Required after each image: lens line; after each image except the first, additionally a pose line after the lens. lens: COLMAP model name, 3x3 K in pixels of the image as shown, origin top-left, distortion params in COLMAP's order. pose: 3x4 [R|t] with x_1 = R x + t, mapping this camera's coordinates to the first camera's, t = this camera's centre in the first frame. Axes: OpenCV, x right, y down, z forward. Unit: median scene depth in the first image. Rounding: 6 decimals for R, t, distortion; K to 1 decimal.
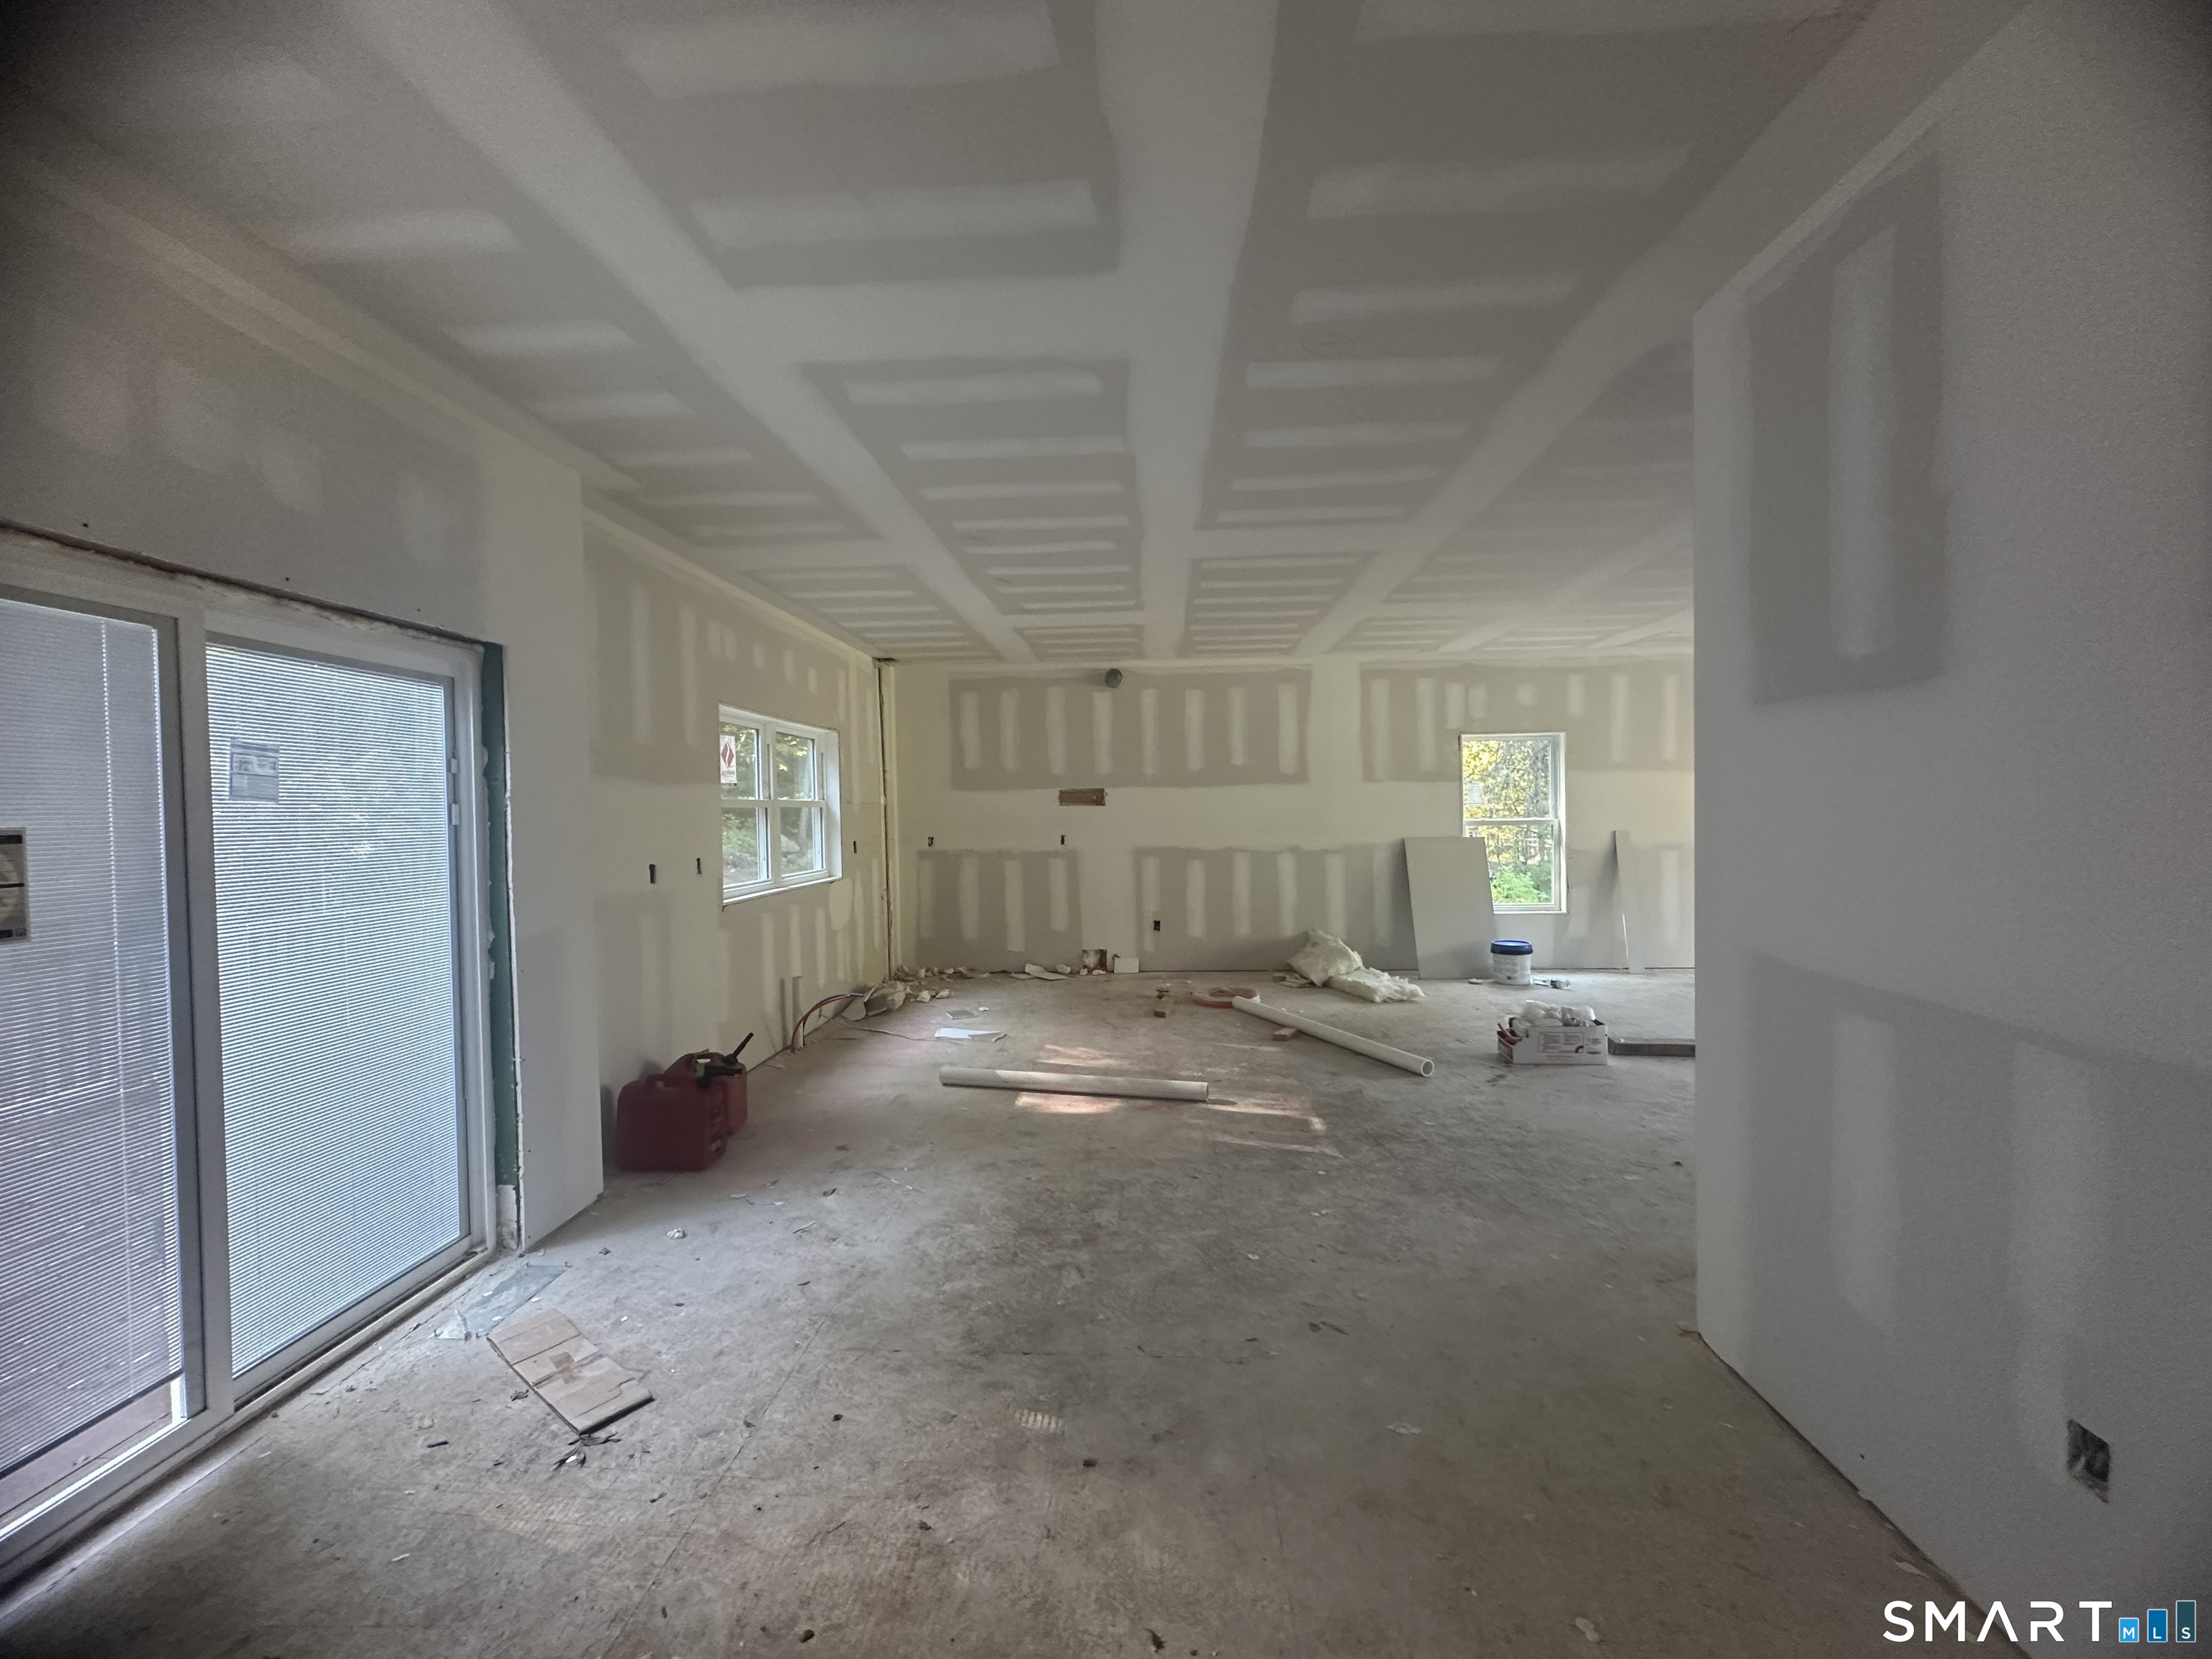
lens RADIAL K [[879.5, 0, 1108.1], [0, 879.5, 824.9], [0, 0, 1]] dist [-0.002466, 0.000201]
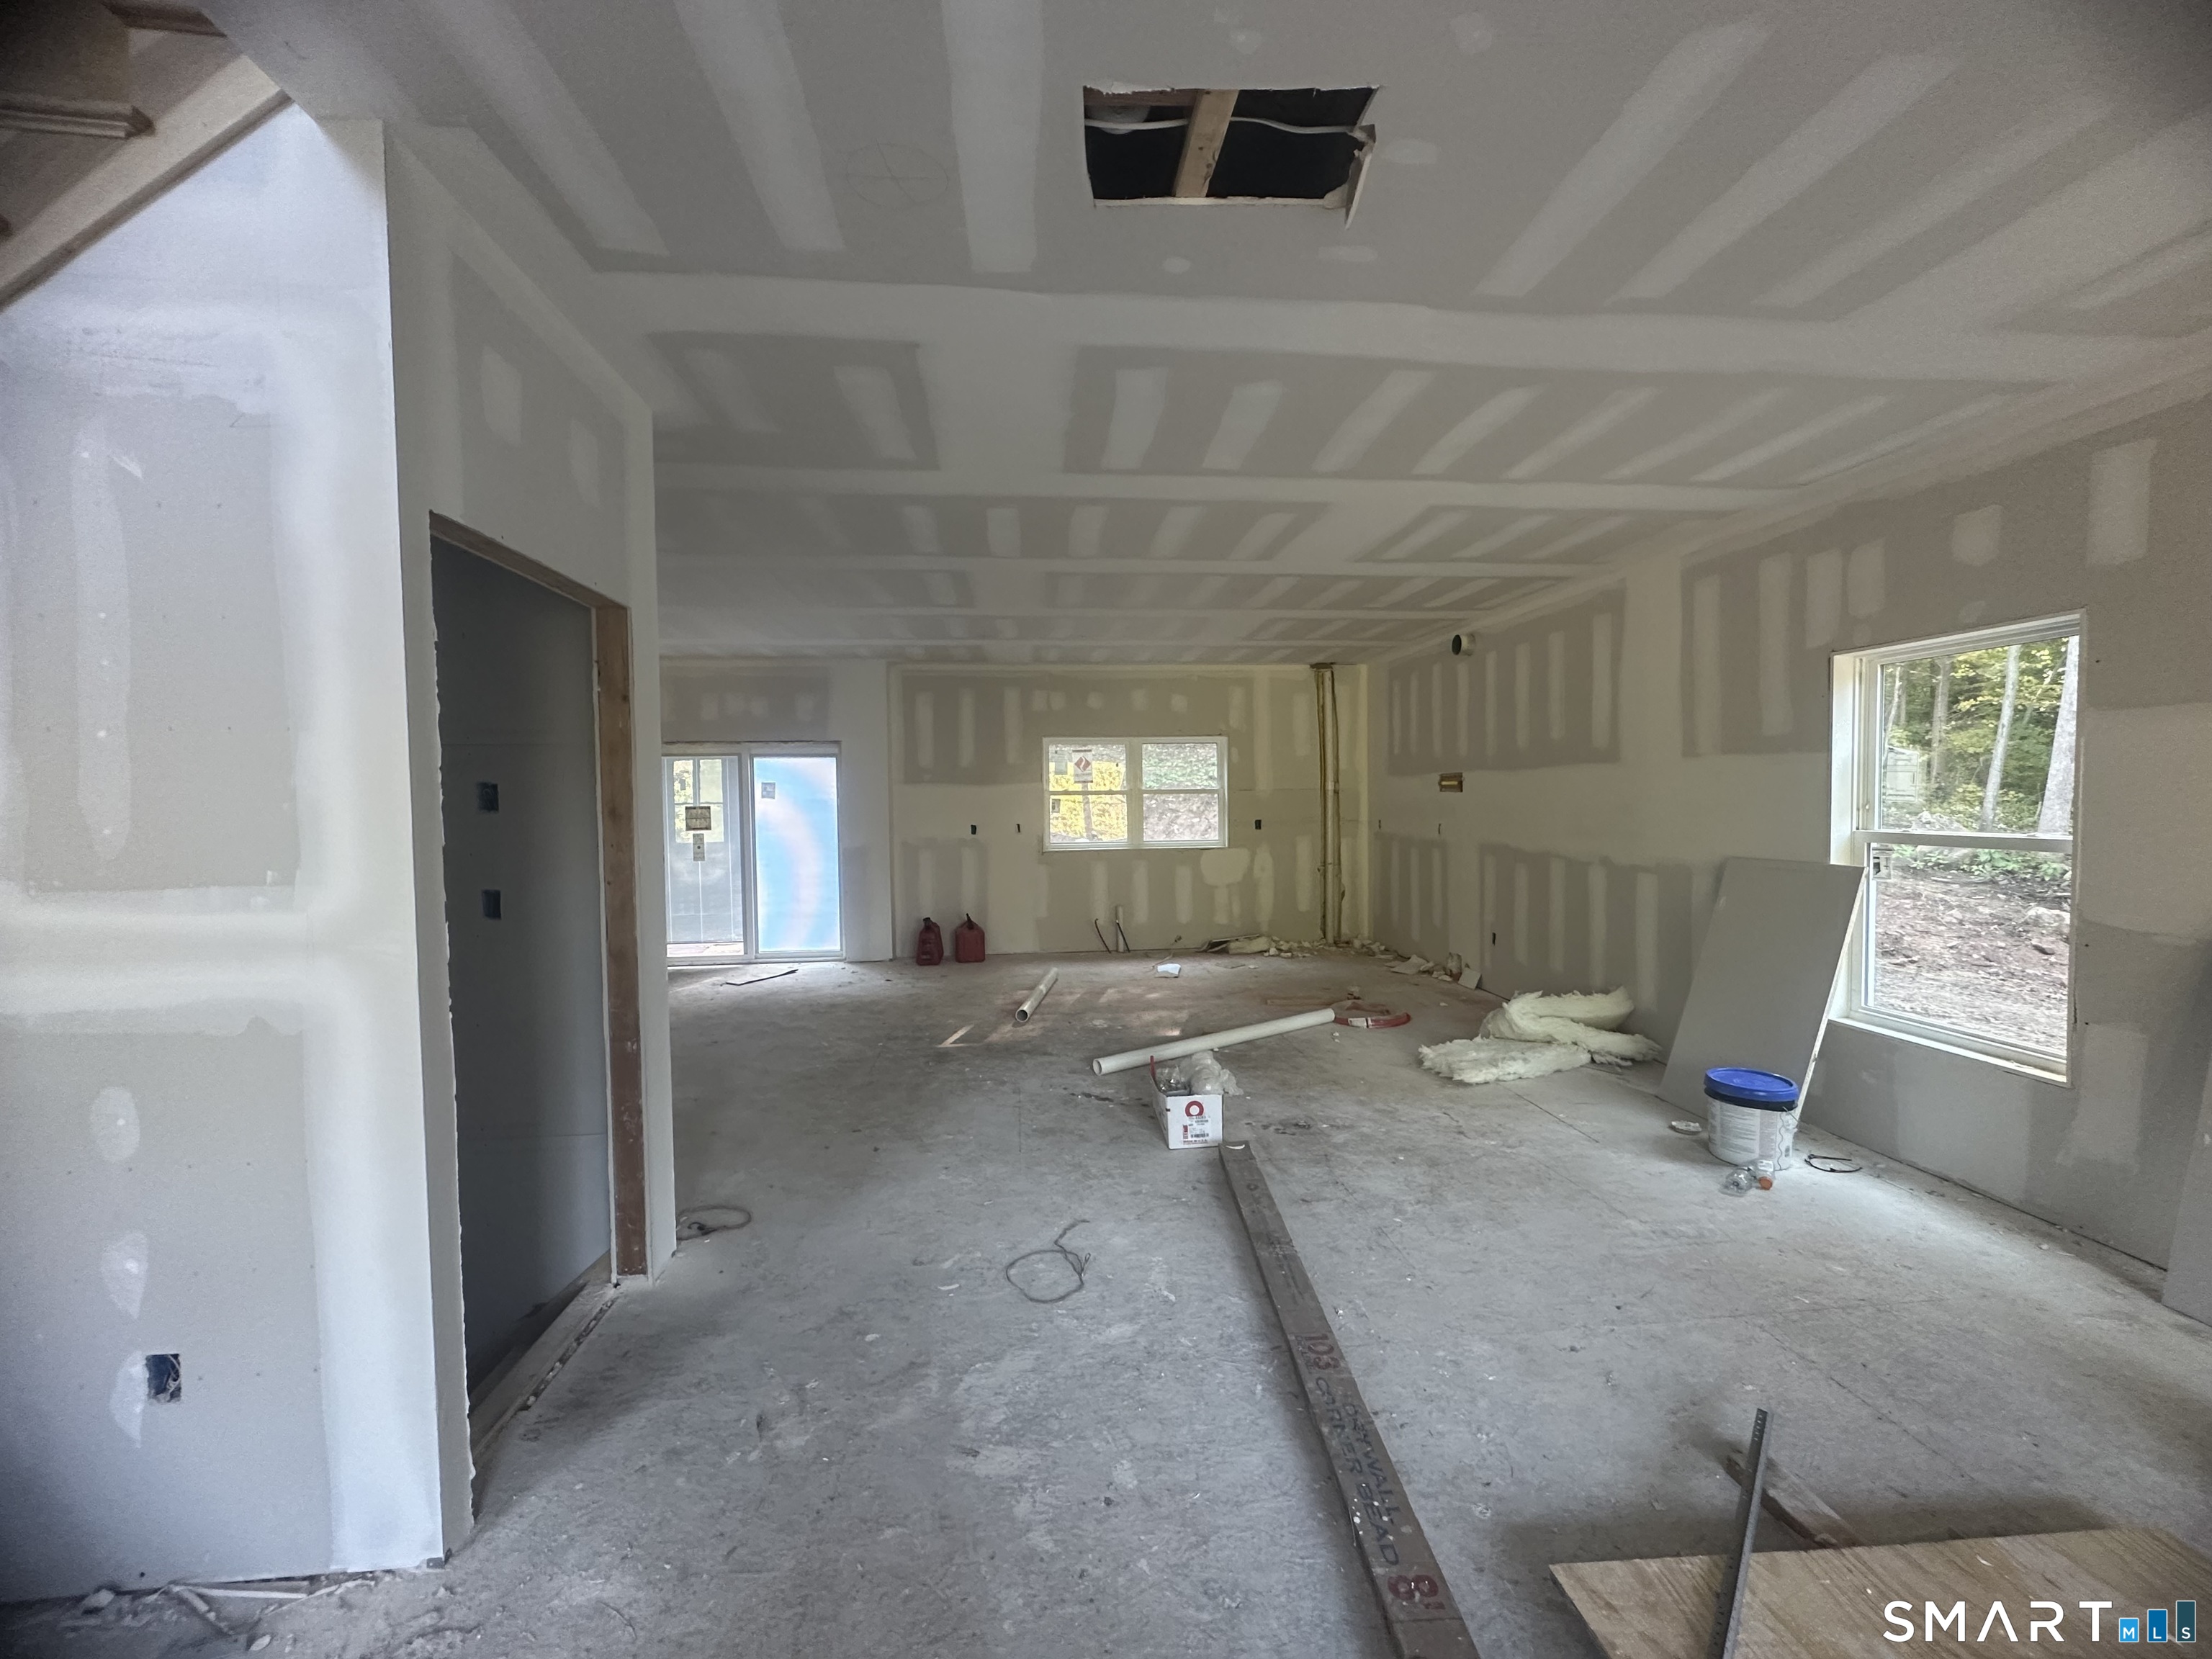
lens RADIAL K [[879.5, 0, 1106.4], [0, 879.5, 824.9], [0, 0, 1]] dist [-0.002466, 0.000201]
pose [[0.158249, 0.045923, -0.986331, 0.821933], [-0.007475, 0.998945, 0.045311, -0.027087], [0.987371, 0.000202, 0.158425, 0.522375]]
